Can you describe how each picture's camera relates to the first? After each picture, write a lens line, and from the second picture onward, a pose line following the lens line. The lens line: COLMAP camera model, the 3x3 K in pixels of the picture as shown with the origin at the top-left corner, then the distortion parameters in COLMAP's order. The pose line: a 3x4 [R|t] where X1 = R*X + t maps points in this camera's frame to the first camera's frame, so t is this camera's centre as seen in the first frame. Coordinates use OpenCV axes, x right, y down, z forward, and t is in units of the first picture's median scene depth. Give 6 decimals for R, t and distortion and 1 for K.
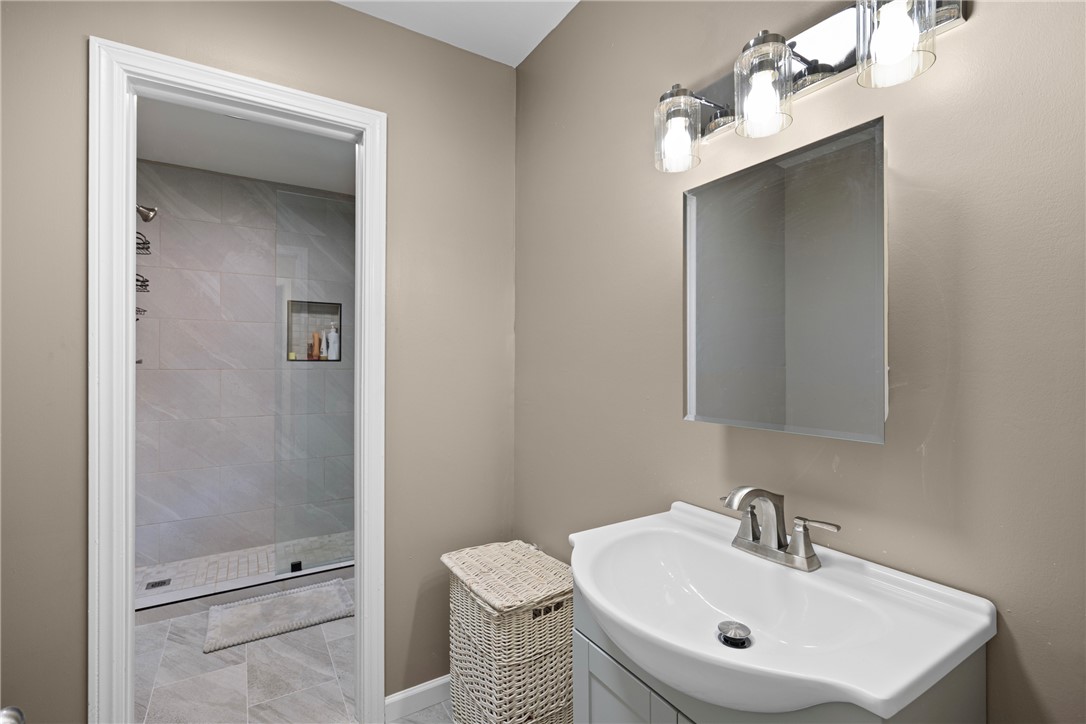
lens RADIAL K [[485.5, 0, 545.3], [0, 485.5, 361.7], [0, 0, 1]] dist [-0.005840, -0.000258]
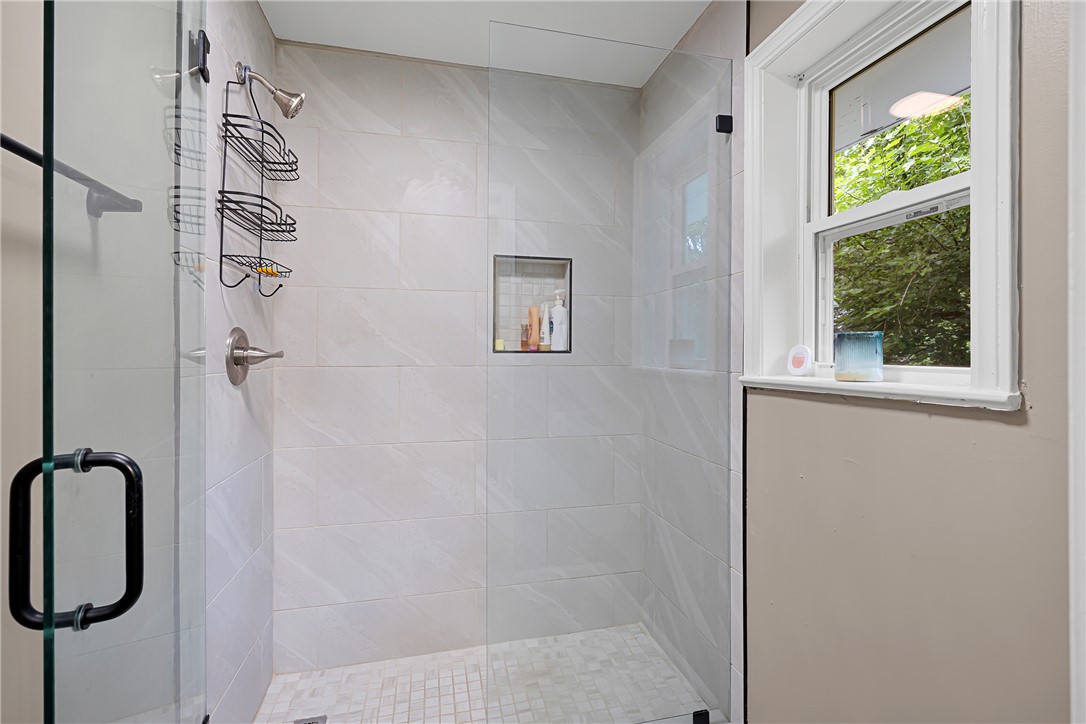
lens RADIAL K [[485.5, 0, 543.1], [0, 485.5, 352.8], [0, 0, 1]] dist [-0.005840, -0.000258]
pose [[0.947481, -0.000314, -0.319811, -0.266795], [0.000798, 0.999999, 0.001381, -0.002144], [0.319810, -0.001563, 0.947480, 0.420921]]
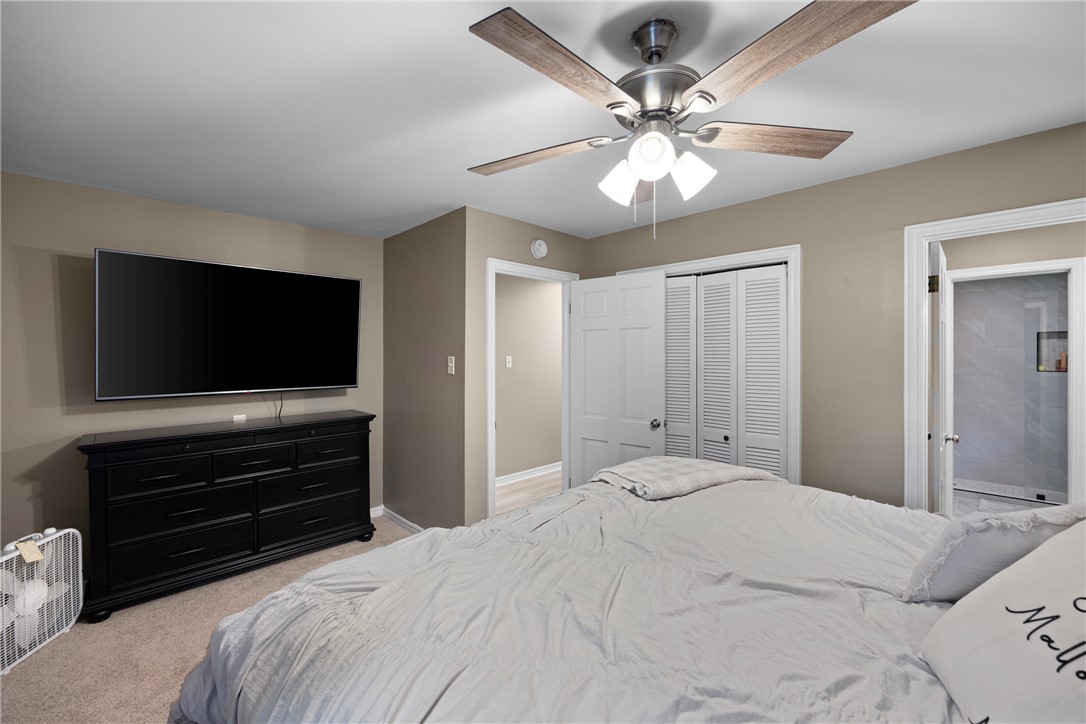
lens RADIAL K [[438.4, 0, 543.4], [0, 438.4, 359.5], [0, 0, 1]] dist [-0.000316, 0.000133]
pose [[0.234222, 0.000909, -0.972183, 0.440281], [0.000665, 0.999999, 0.001095, -0.040949], [0.972183, -0.000903, 0.234221, -0.825190]]
